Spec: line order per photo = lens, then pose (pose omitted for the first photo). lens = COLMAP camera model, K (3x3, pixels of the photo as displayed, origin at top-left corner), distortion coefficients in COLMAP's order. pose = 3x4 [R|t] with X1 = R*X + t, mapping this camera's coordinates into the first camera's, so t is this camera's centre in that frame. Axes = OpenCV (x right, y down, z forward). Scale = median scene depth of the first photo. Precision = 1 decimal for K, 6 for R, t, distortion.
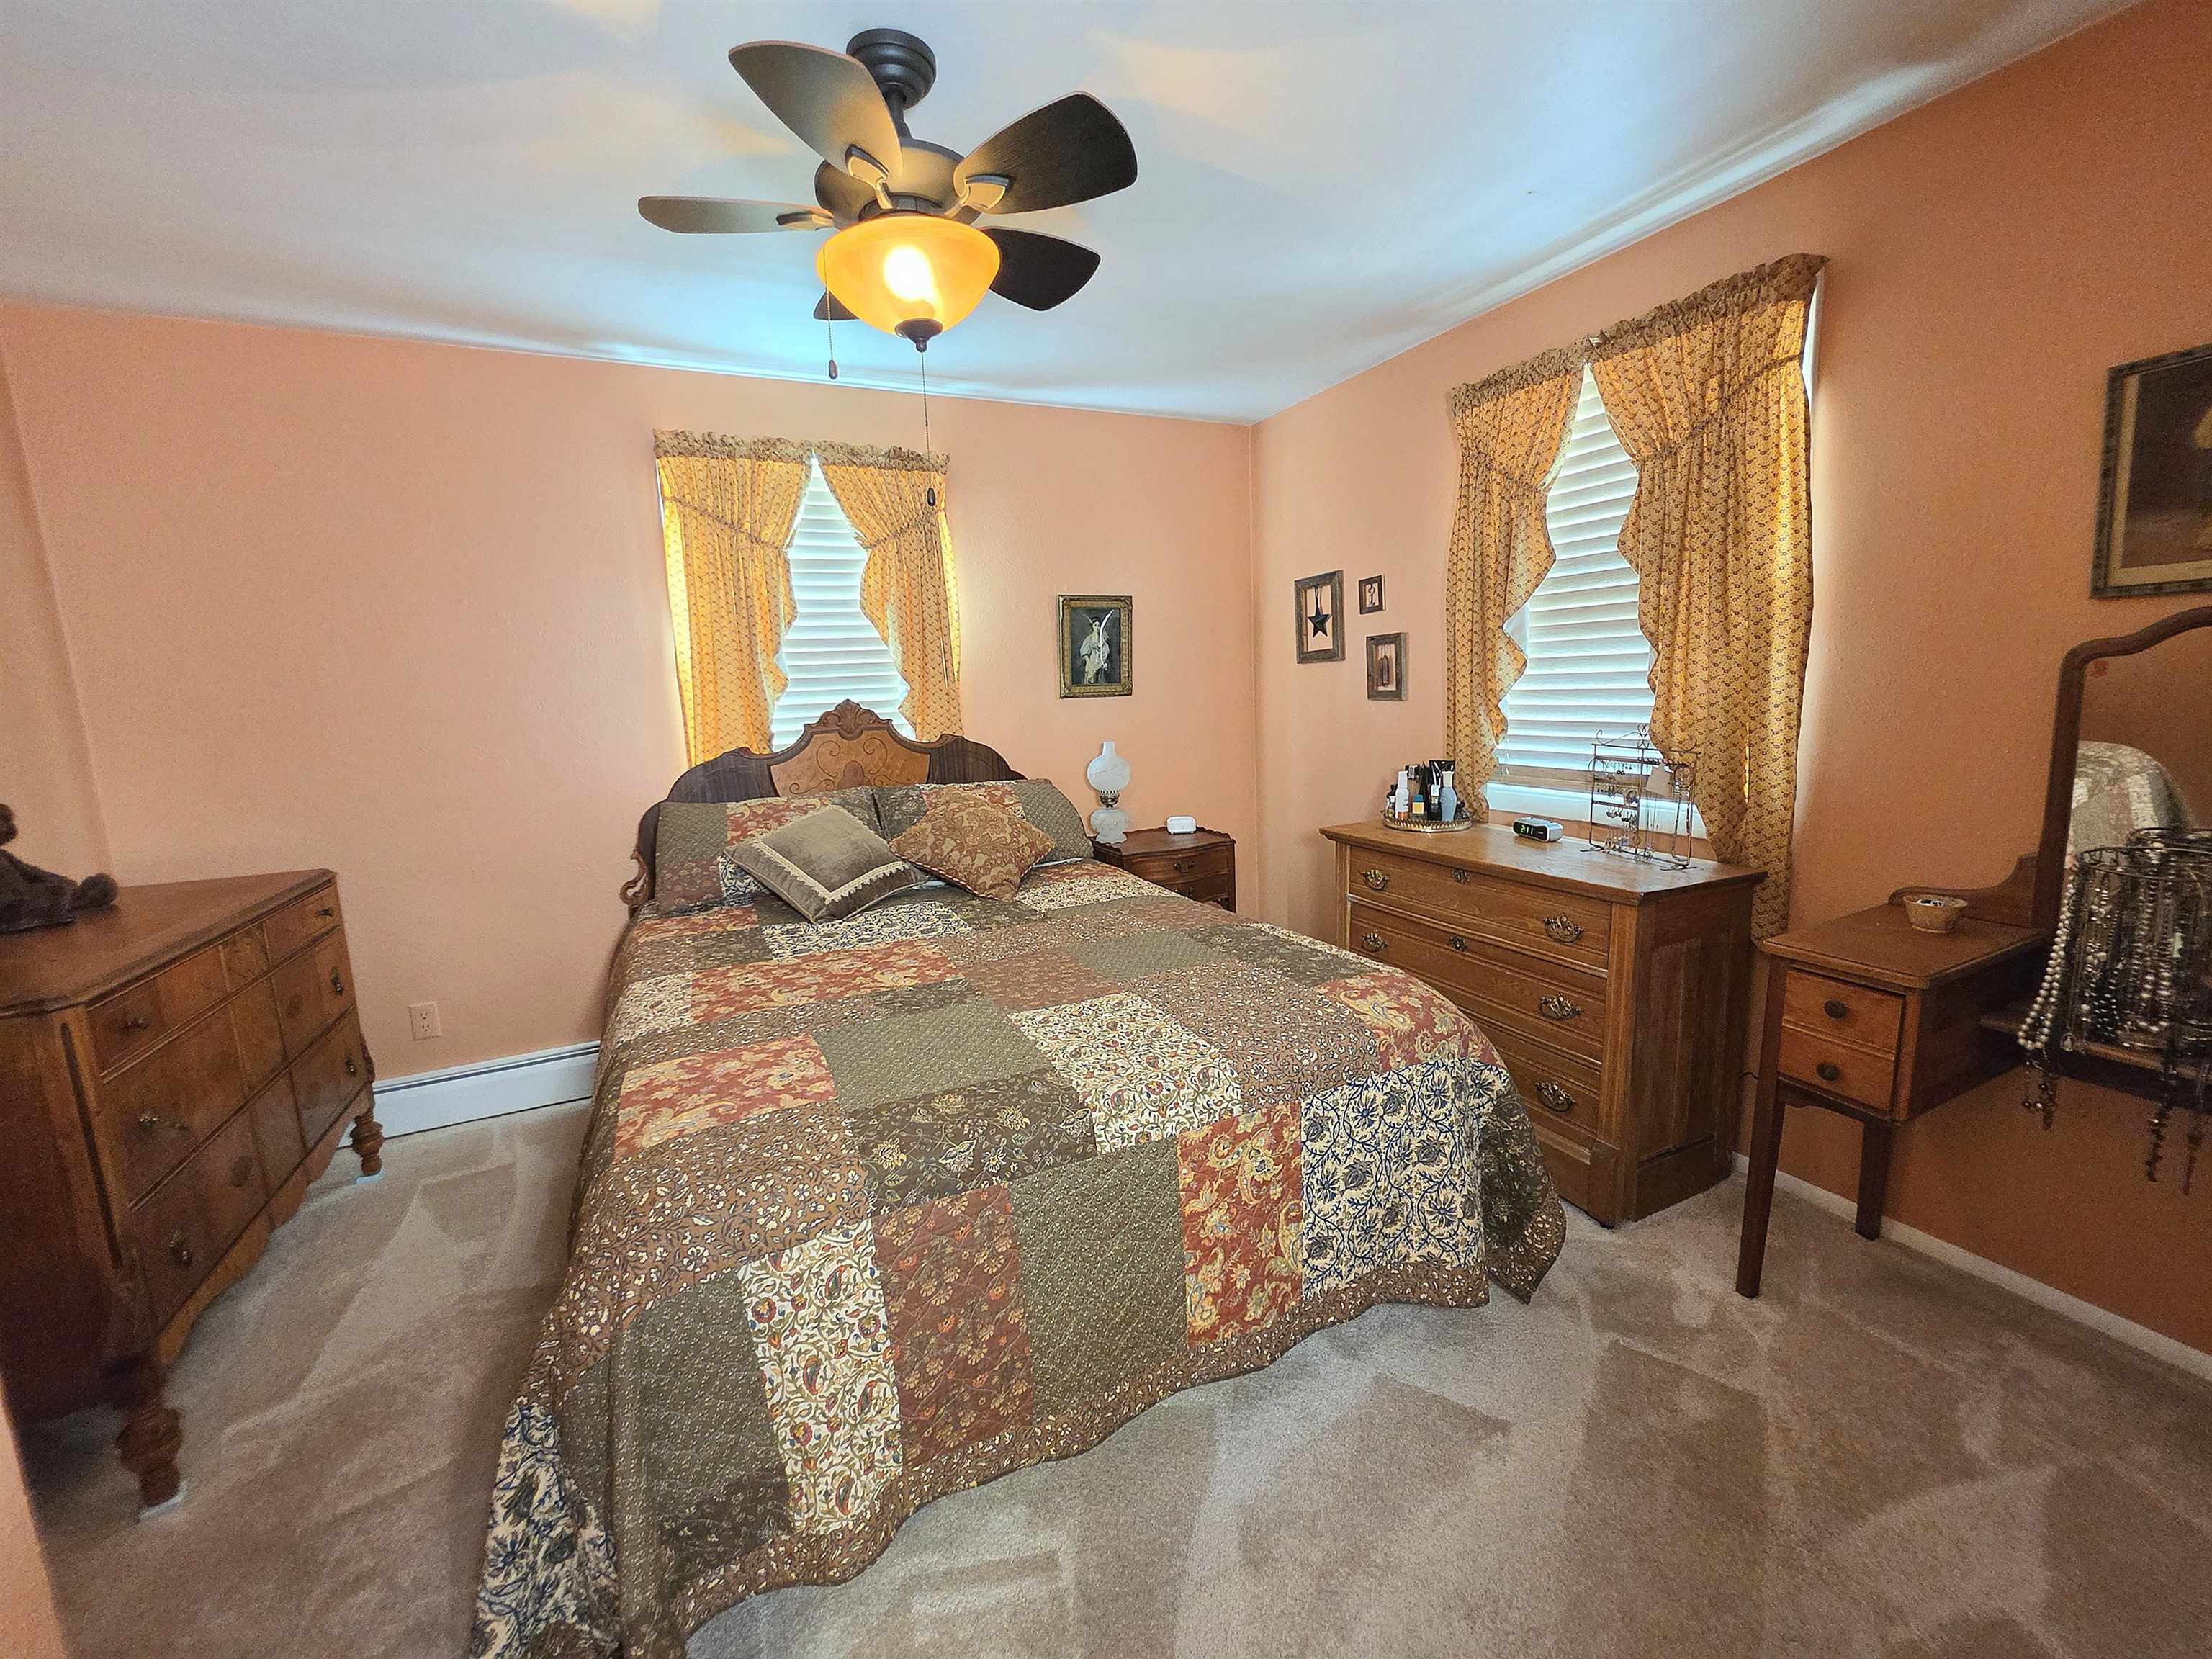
lens RADIAL K [[895.0, 0, 1111.0], [0, 895.0, 824.0], [0, 0, 1]] dist [-0.001035, 0.000790]
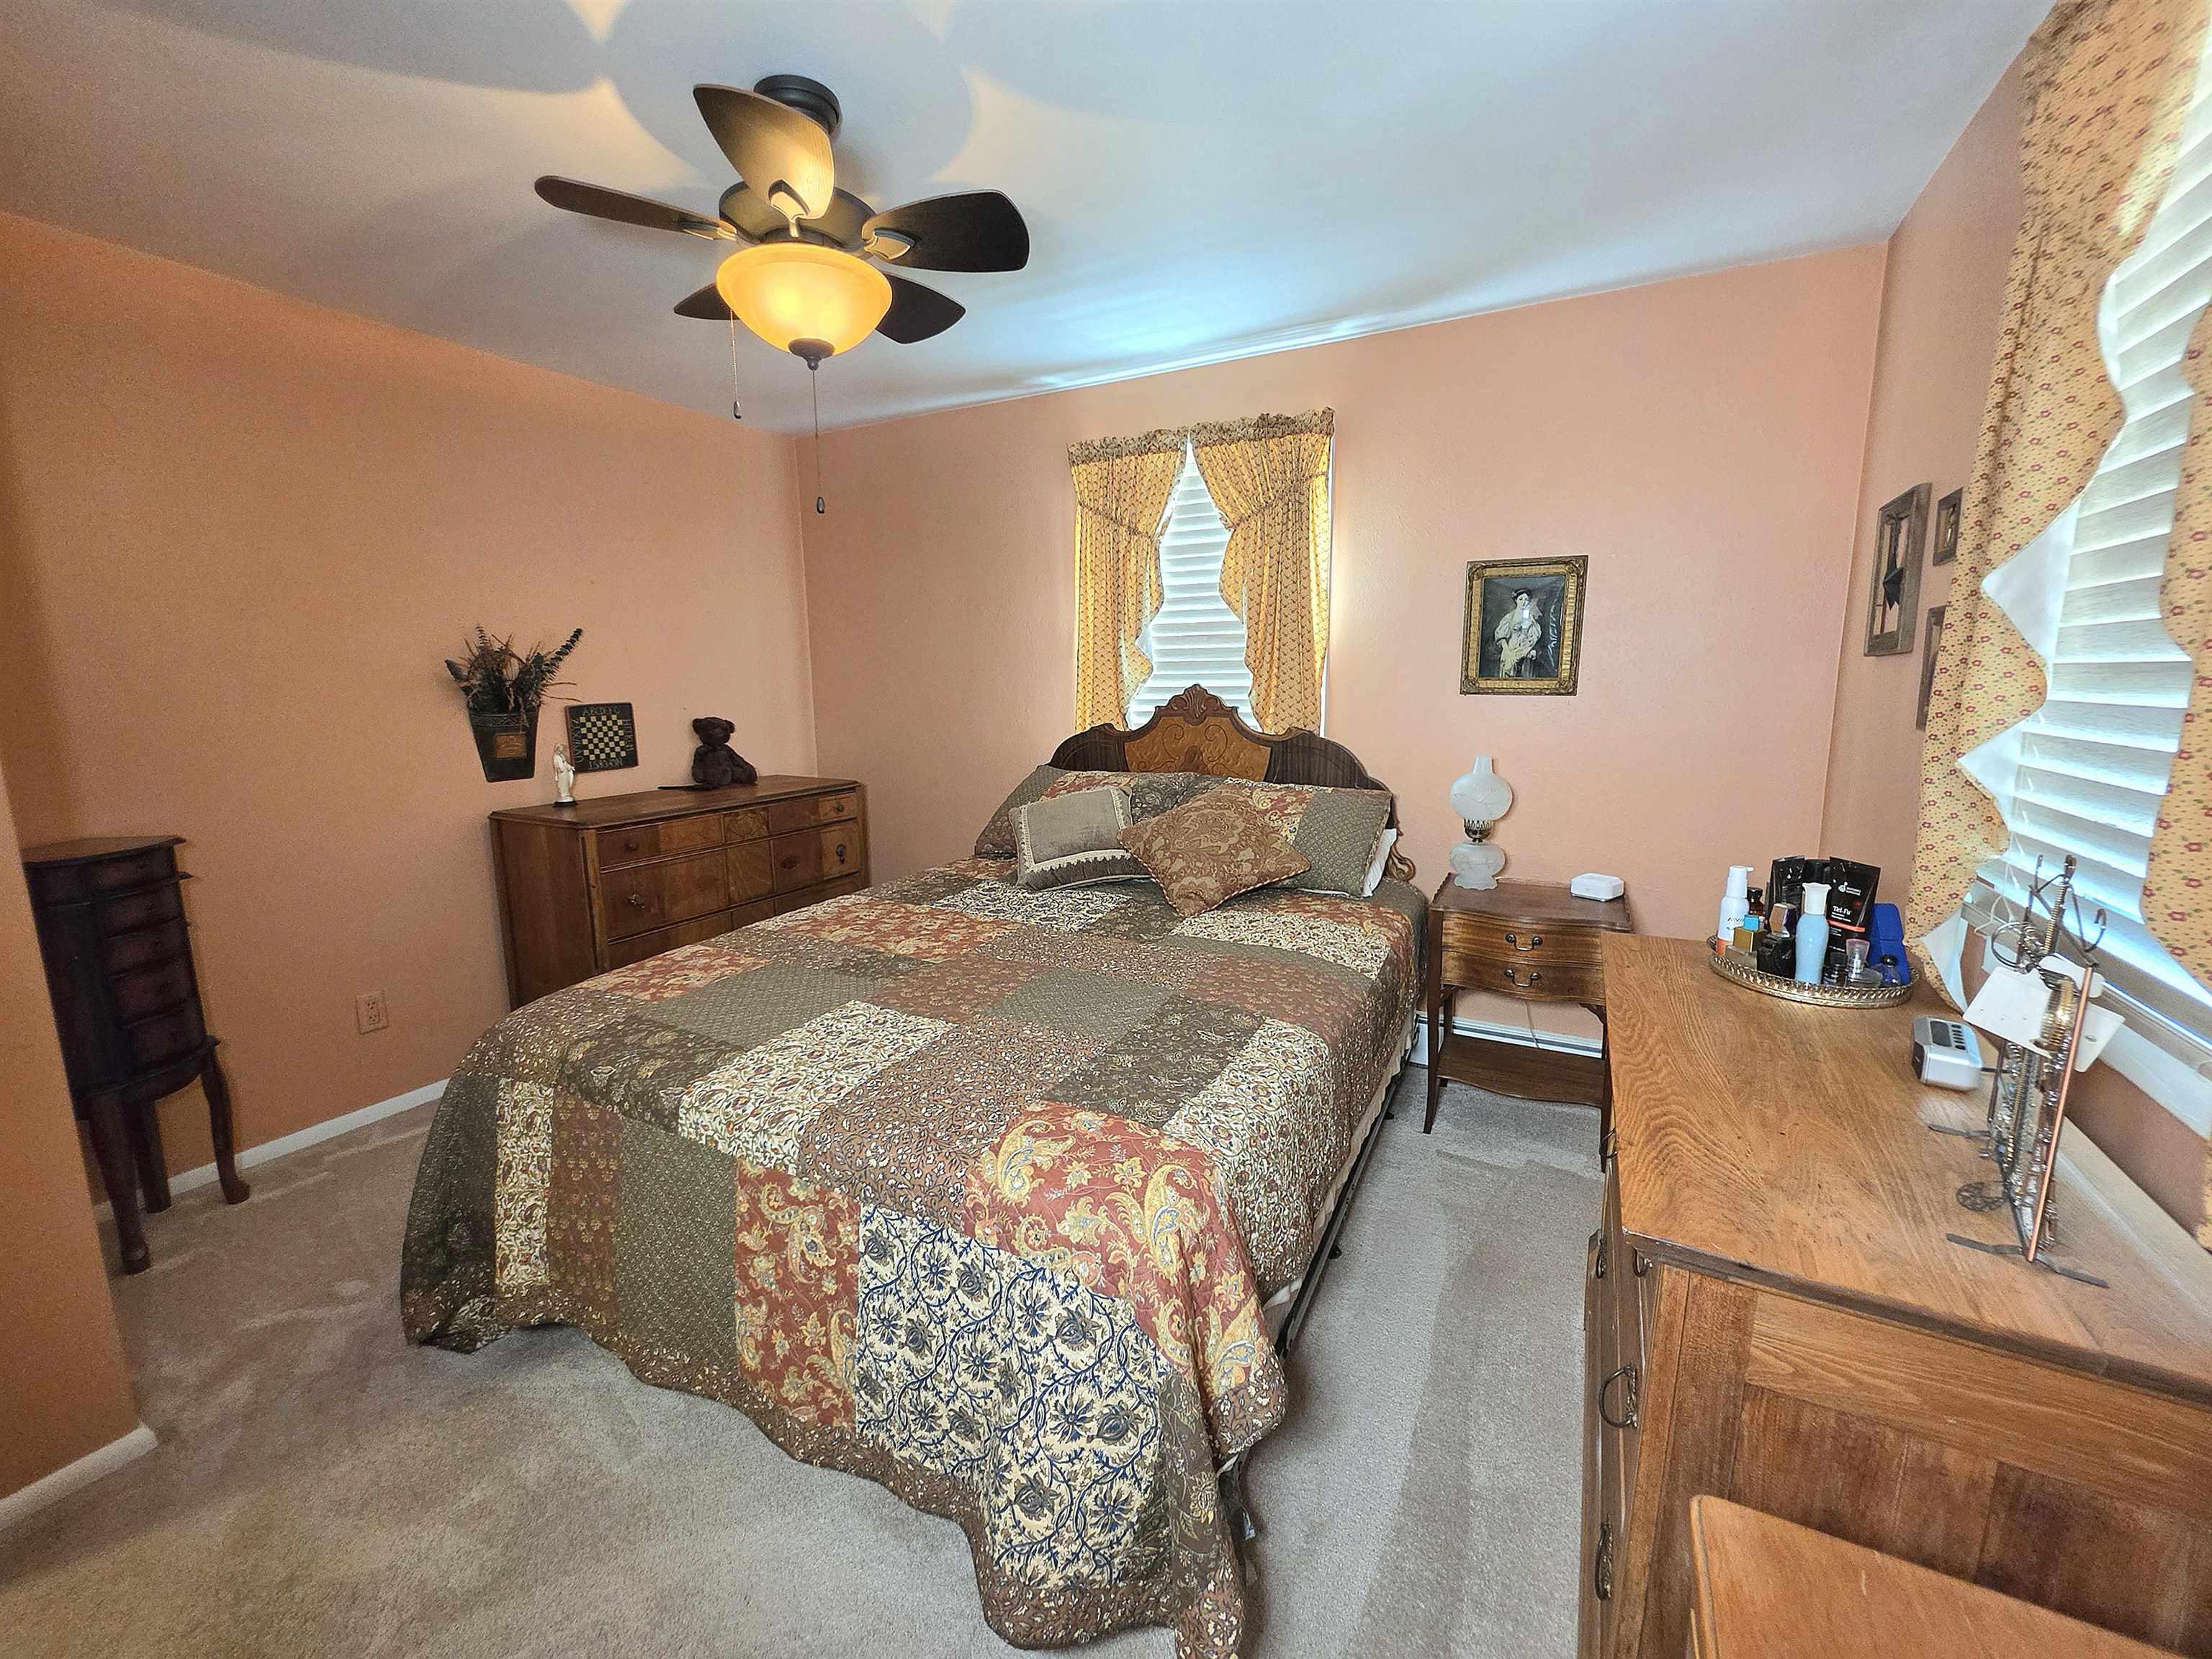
lens RADIAL K [[895.0, 0, 1098.8], [0, 895.0, 822.8], [0, 0, 1]] dist [-0.001035, 0.000790]
pose [[0.588086, 0.168035, -0.791150, 0.543696], [-0.142157, 0.984427, 0.103416, -0.089172], [0.796207, 0.051649, 0.602815, 0.382102]]
